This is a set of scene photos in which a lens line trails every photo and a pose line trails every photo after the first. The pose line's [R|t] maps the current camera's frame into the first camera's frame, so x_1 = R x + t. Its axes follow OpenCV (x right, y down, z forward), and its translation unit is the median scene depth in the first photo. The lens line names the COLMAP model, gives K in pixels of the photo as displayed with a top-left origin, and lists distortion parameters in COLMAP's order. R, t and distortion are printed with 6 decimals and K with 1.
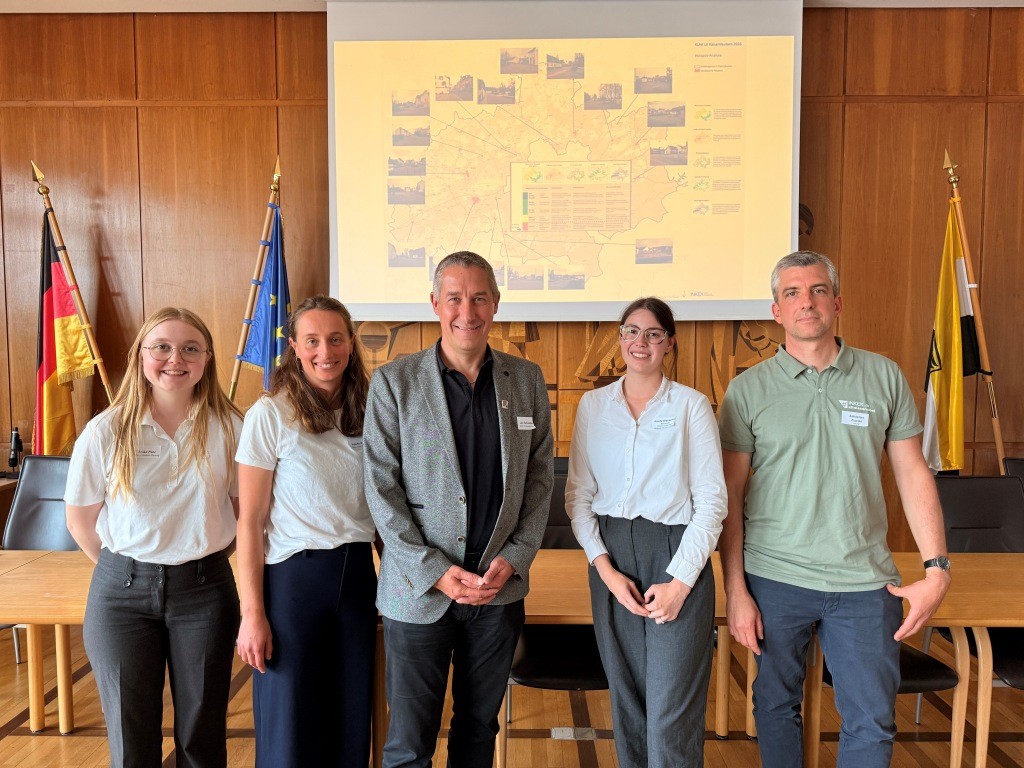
lens RADIAL K [[728.6, 0, 515.7], [0, 728.6, 406.0], [0, 0, 1]] dist [0.051458, -0.044412]
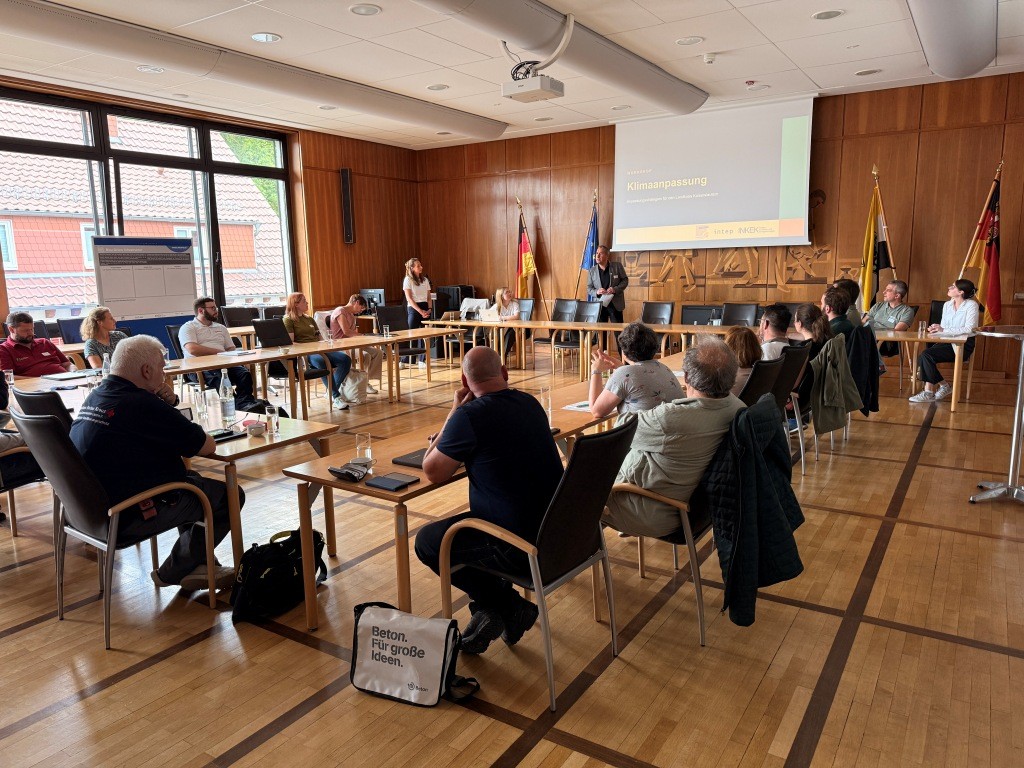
lens RADIAL K [[728.6, 0, 512.8], [0, 728.6, 384.6], [0, 0, 1]] dist [0.051458, -0.044412]
pose [[0.852485, 0.068691, -0.518220, 0.783293], [-0.016446, 0.994363, 0.104749, 0.083625], [0.522493, -0.080775, 0.848809, -1.357862]]
